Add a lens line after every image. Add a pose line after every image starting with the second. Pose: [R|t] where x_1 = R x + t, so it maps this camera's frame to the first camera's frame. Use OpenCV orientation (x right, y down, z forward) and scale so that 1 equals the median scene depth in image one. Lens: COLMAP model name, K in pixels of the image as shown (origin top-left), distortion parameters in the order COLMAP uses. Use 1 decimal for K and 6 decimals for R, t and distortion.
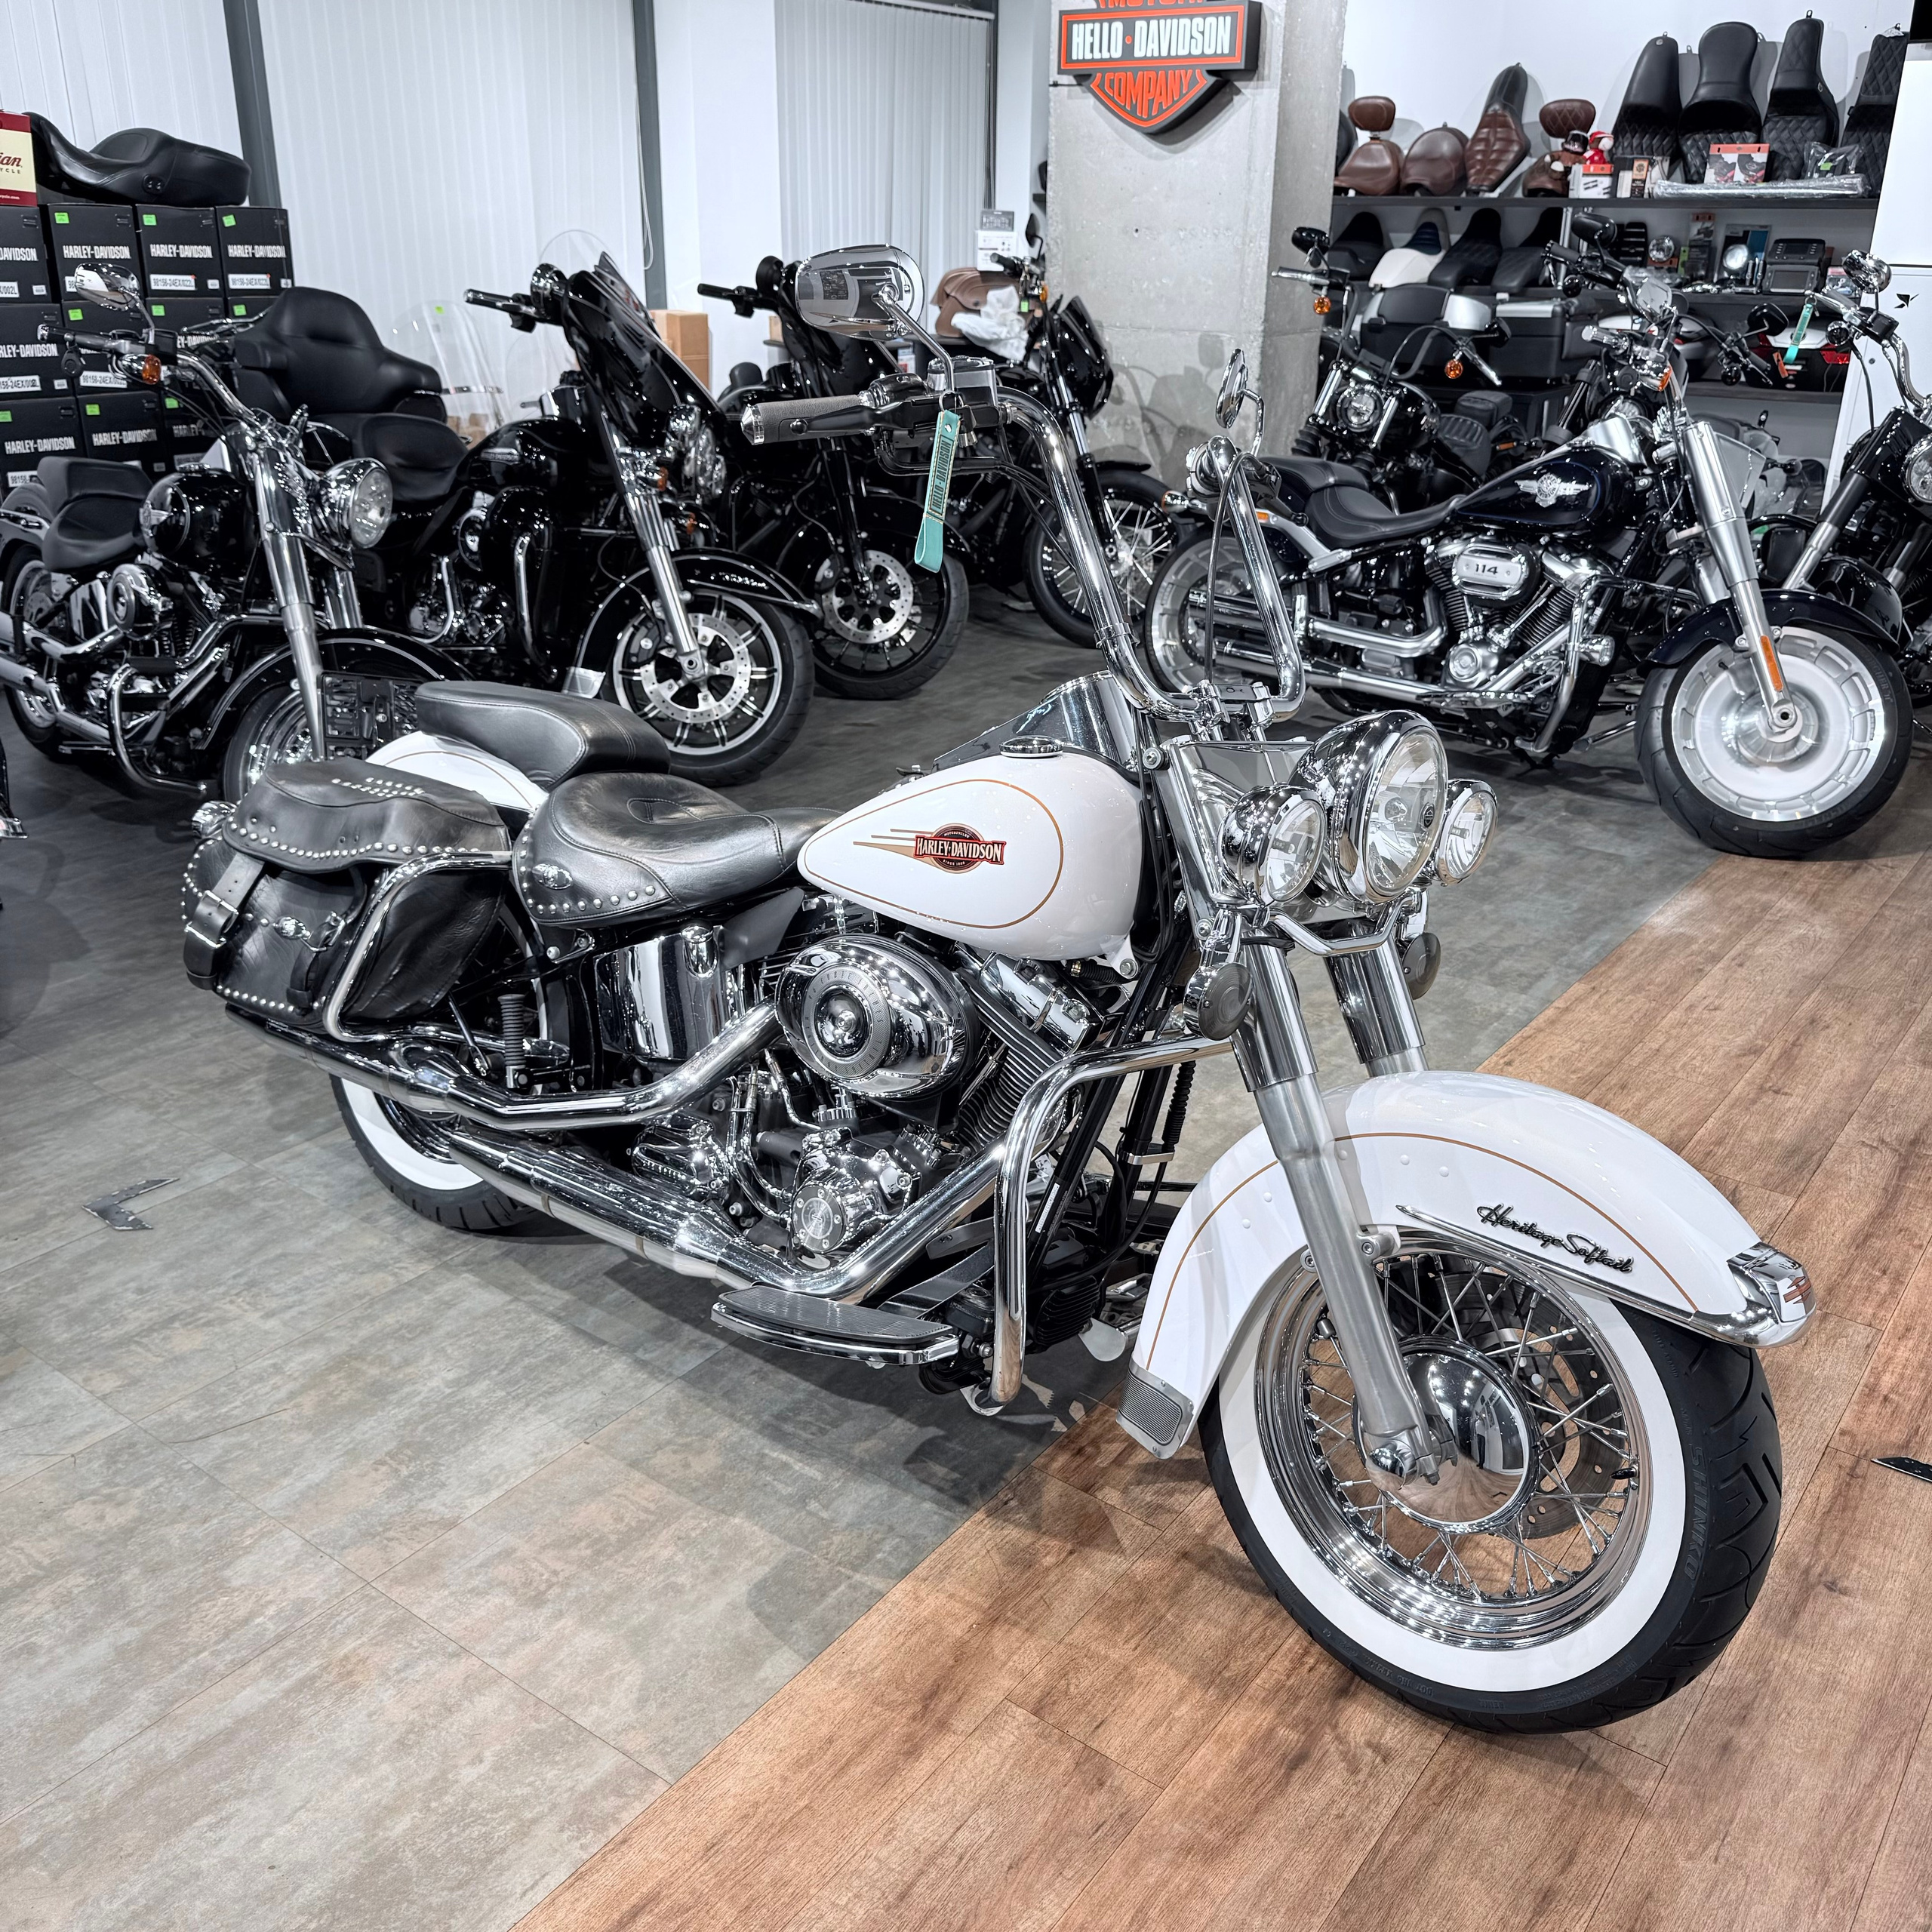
lens RADIAL K [[1846.7, 0, 967.3], [0, 1846.7, 950.1], [0, 0, 1]] dist [0.009009, 0.000000]
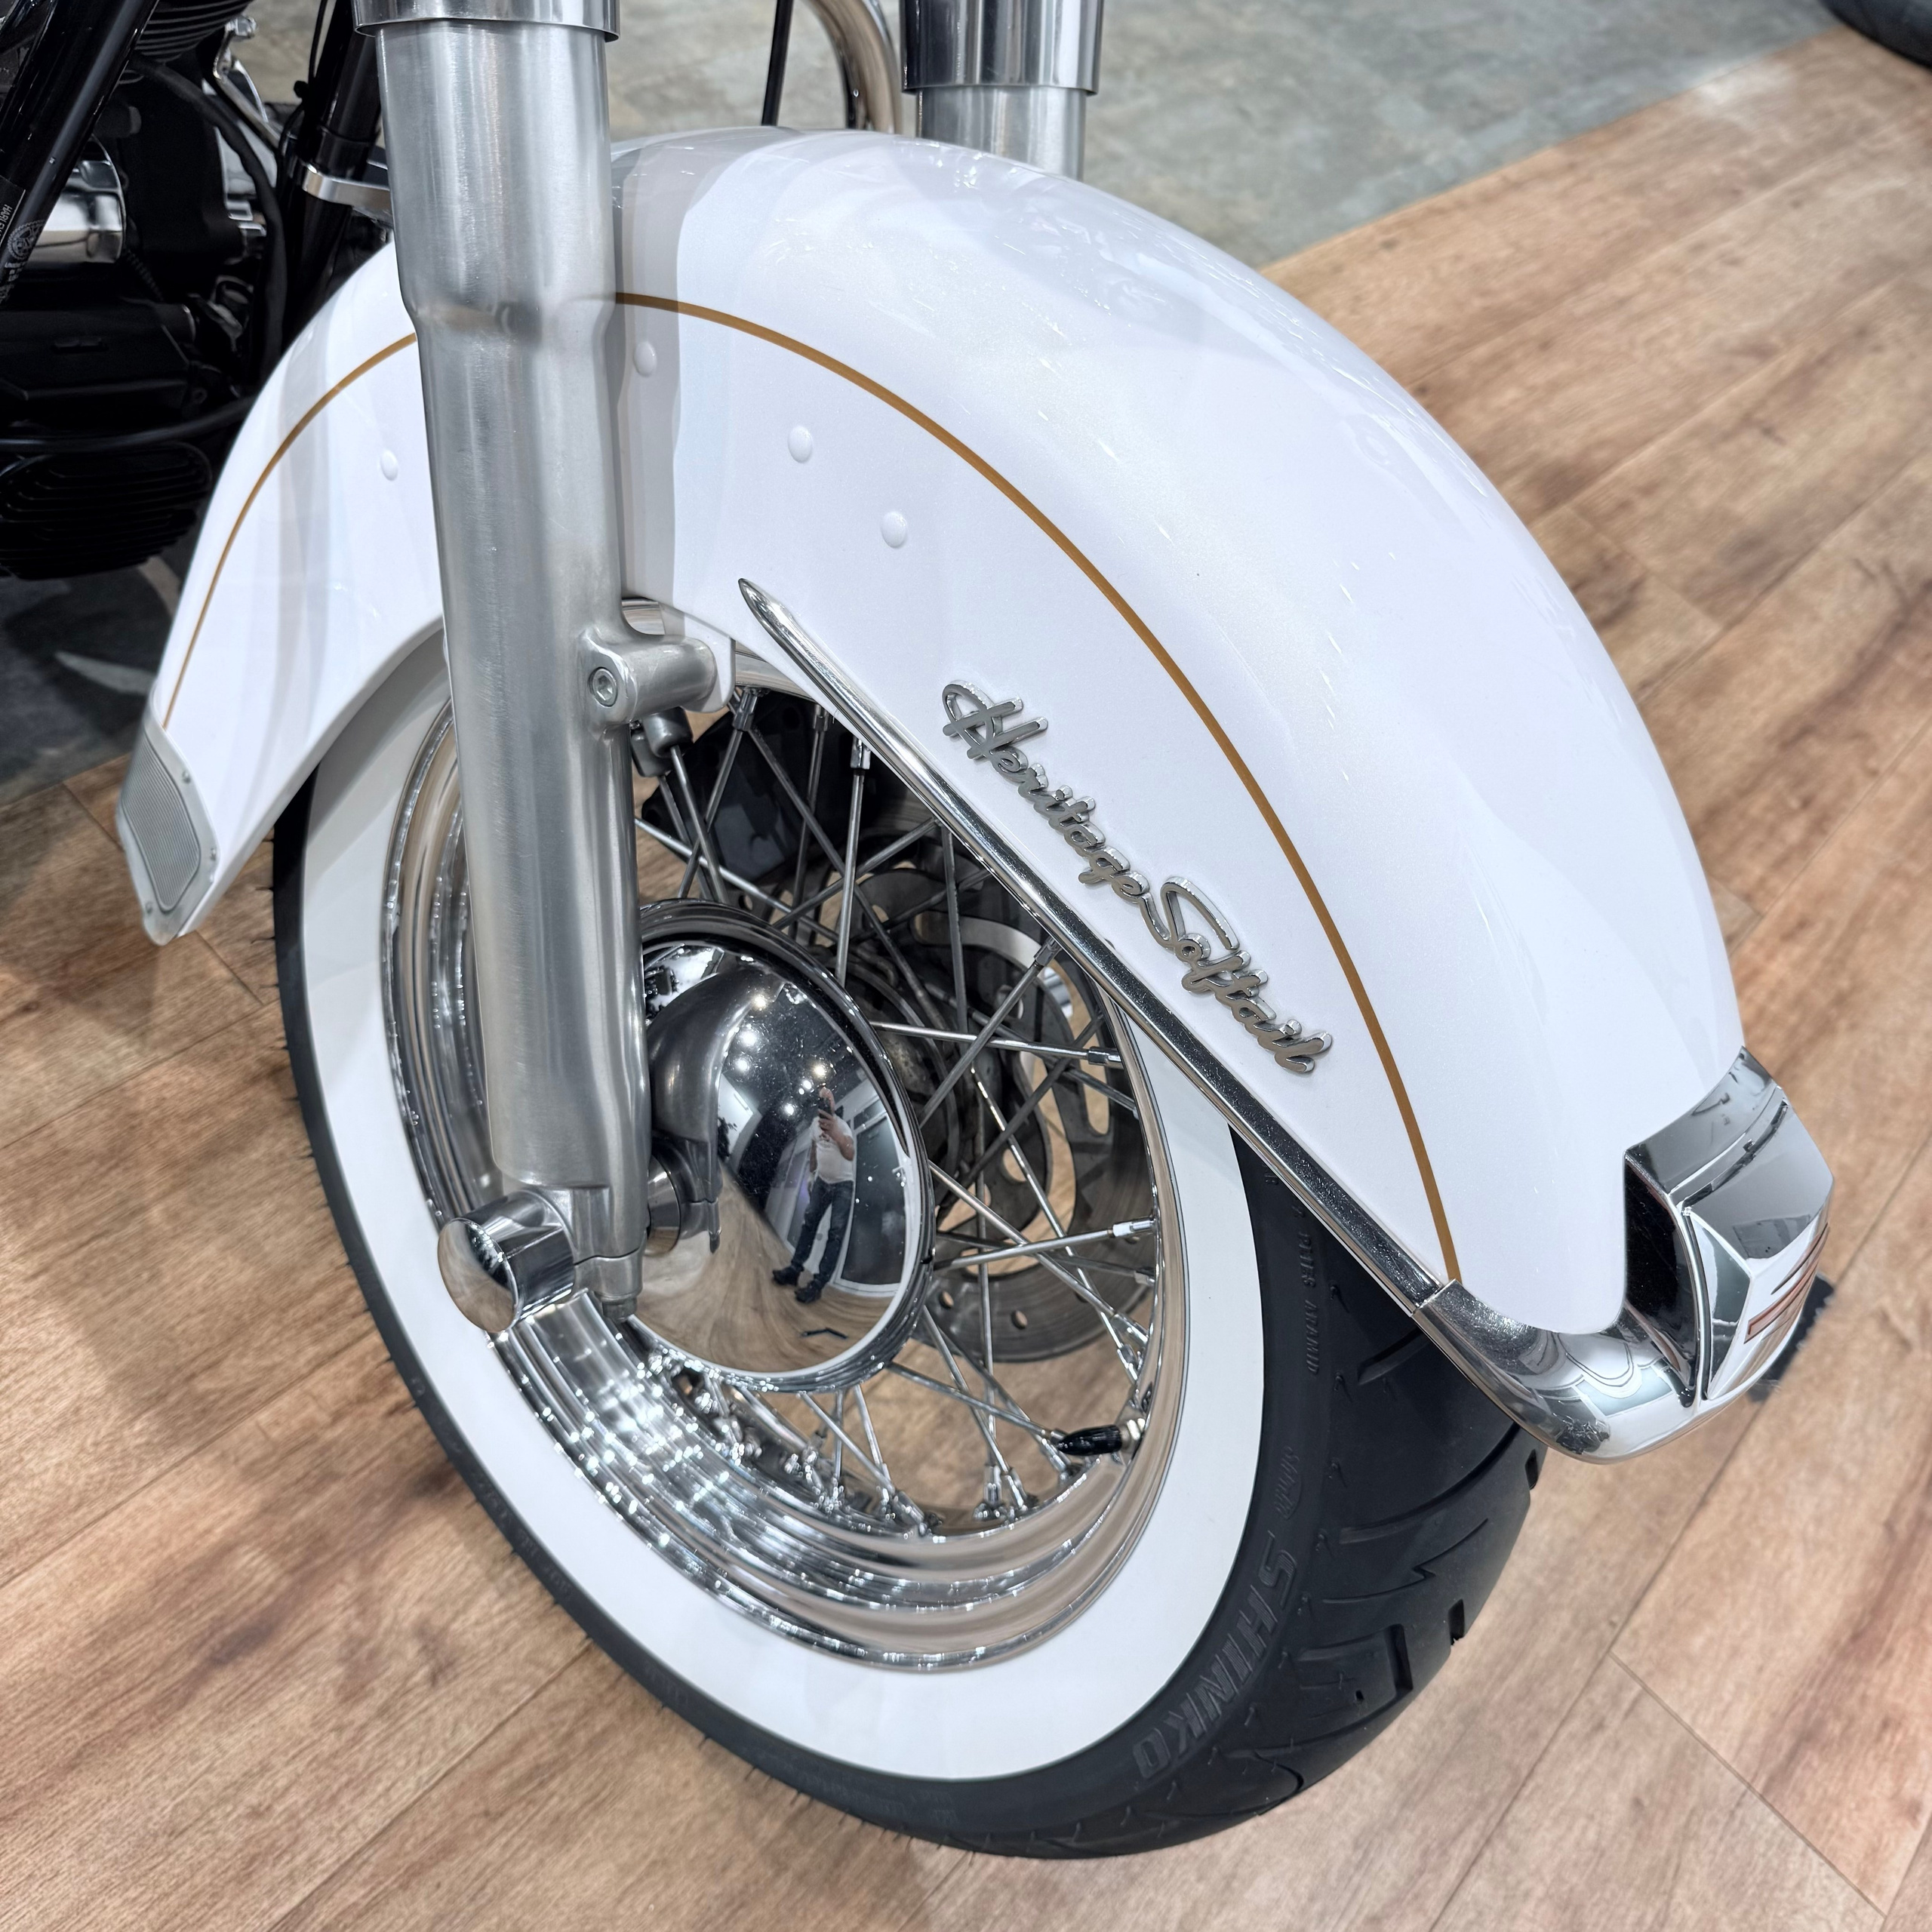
lens RADIAL K [[1915.2, 0, 958.9], [0, 1915.2, 965.0], [0, 0, 1]] dist [-0.024139, 0.000000]
pose [[0.951841, 0.257214, 0.166853, 0.182692], [-0.305822, 0.835096, 0.457260, 0.026954], [-0.021725, -0.486266, 0.873541, 0.543793]]
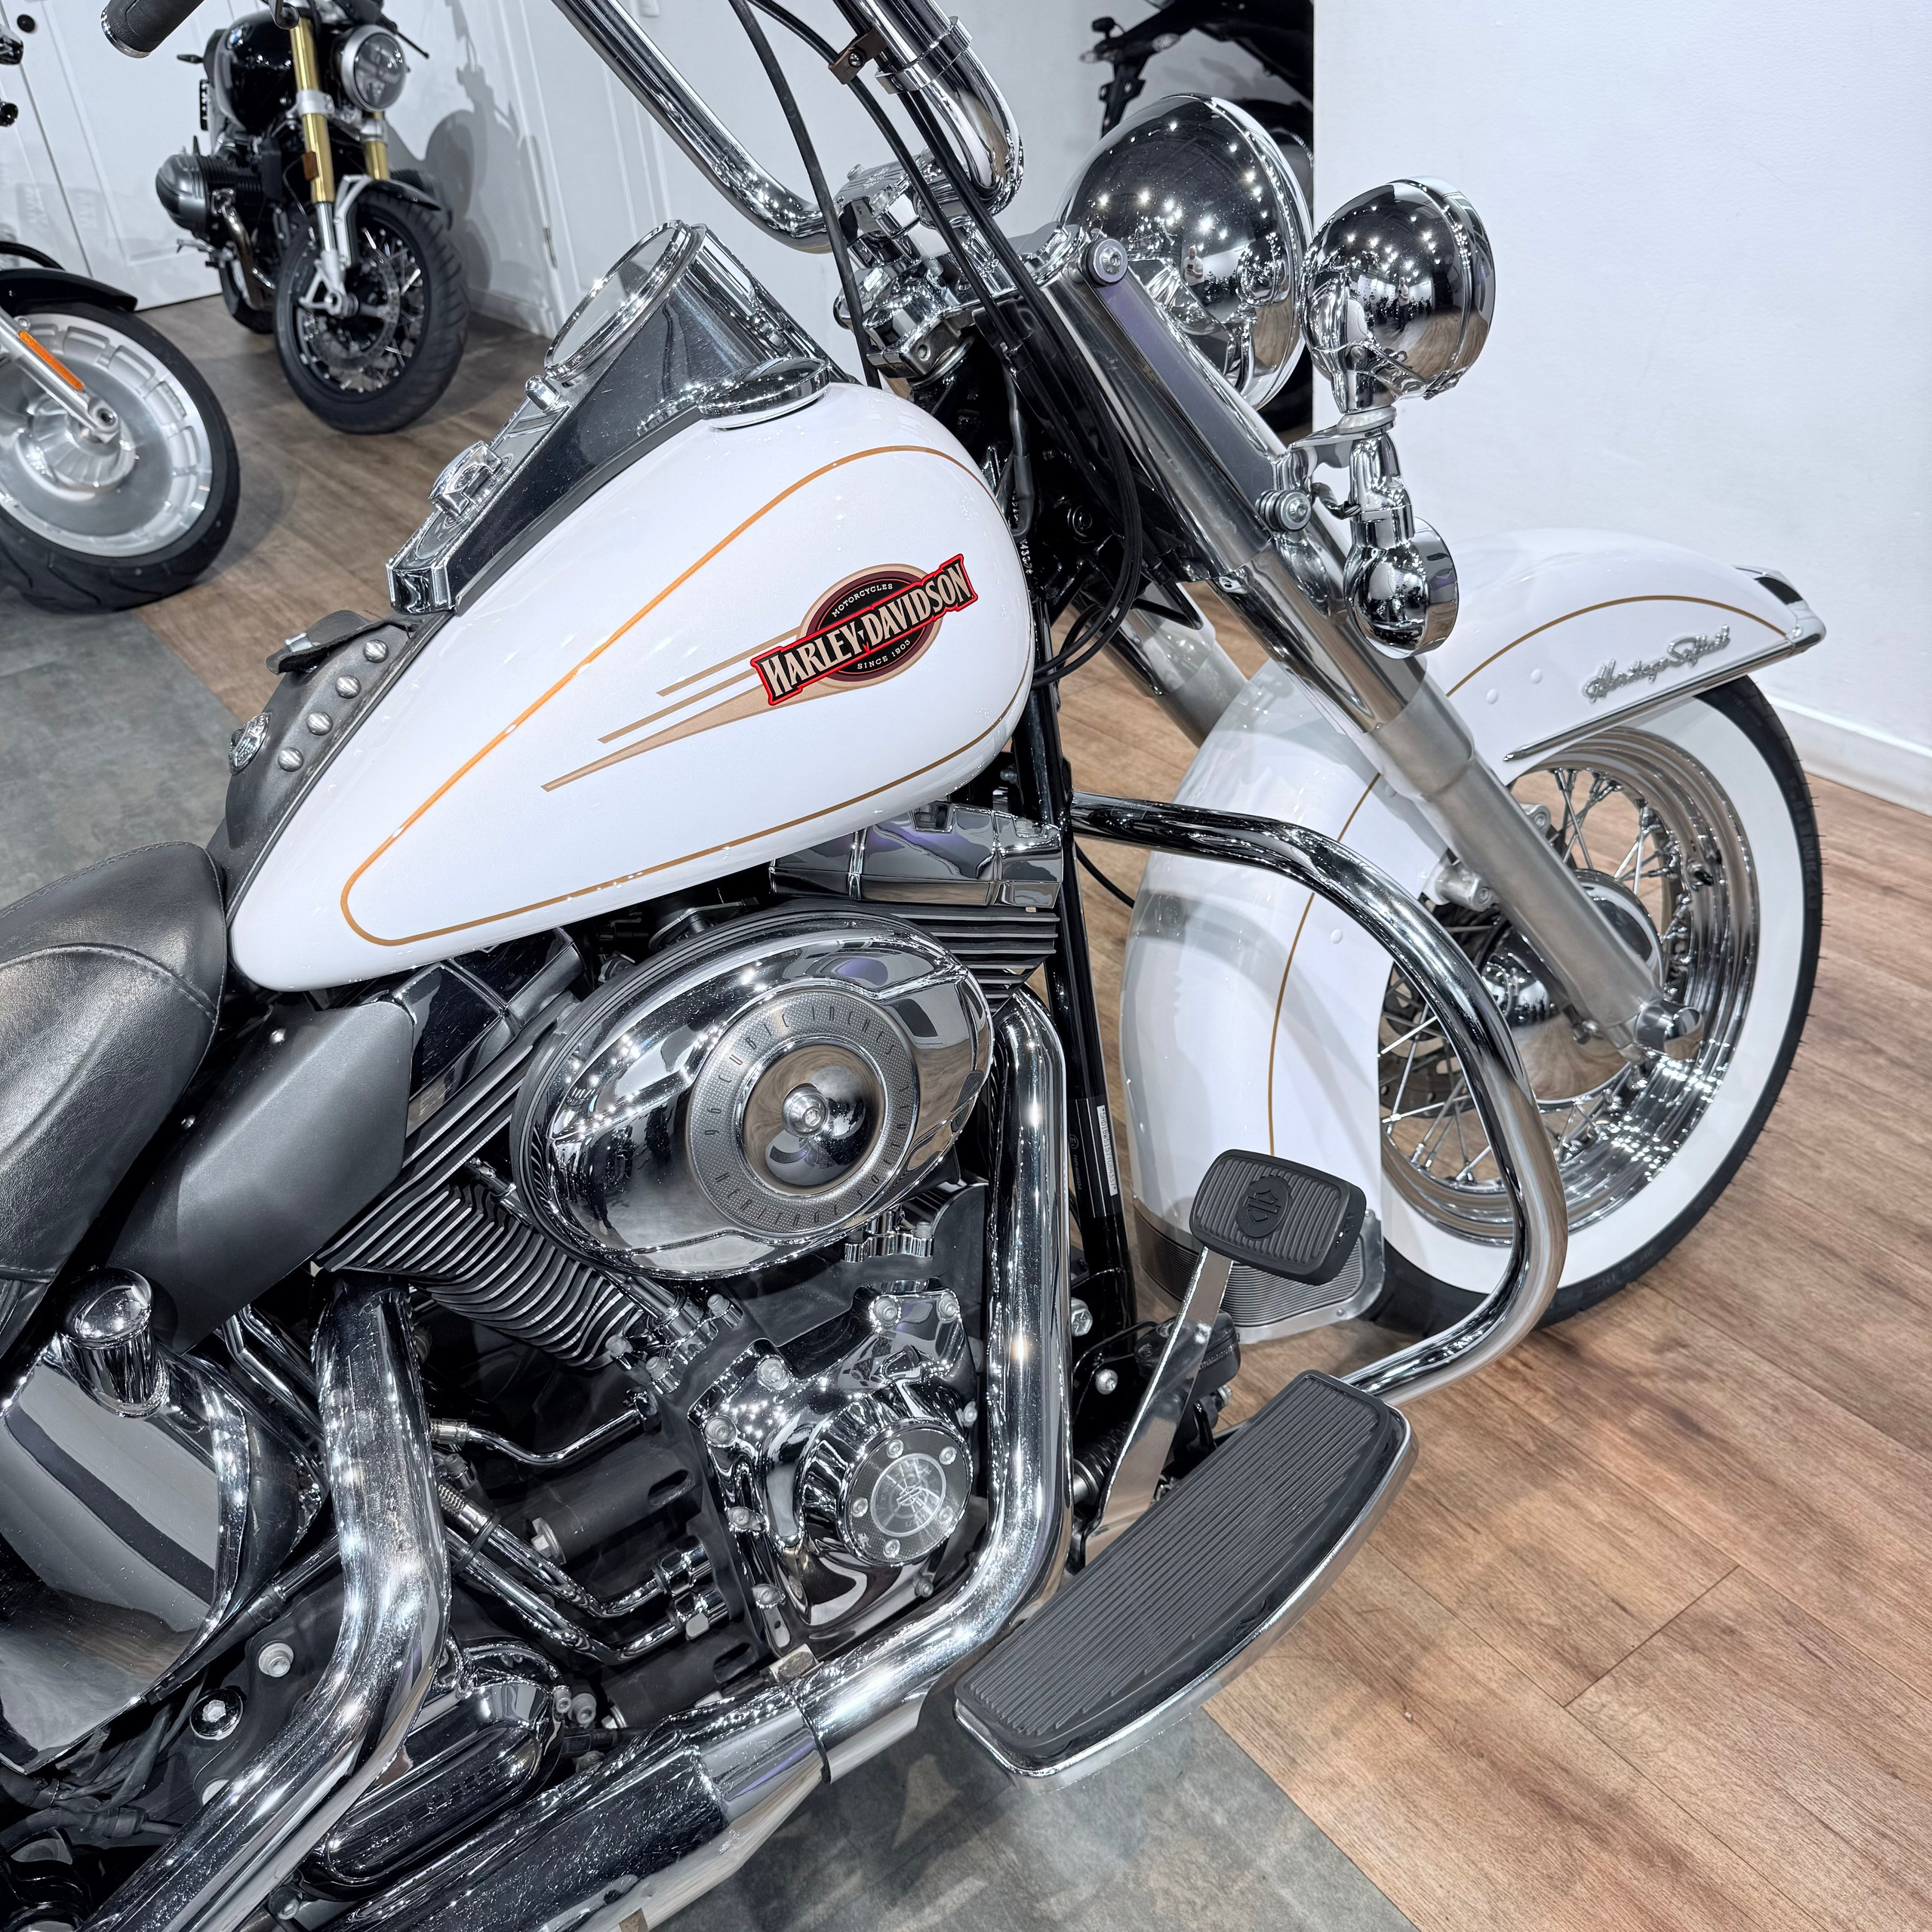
lens RADIAL K [[1846.7, 0, 975.8], [0, 1846.7, 958.1], [0, 0, 1]] dist [0.009009, 0.000000]
pose [[0.303506, -0.532320, 0.790265, -0.356207], [0.445139, 0.812530, 0.376360, -0.130893], [-0.842458, 0.237550, 0.483564, 0.668584]]
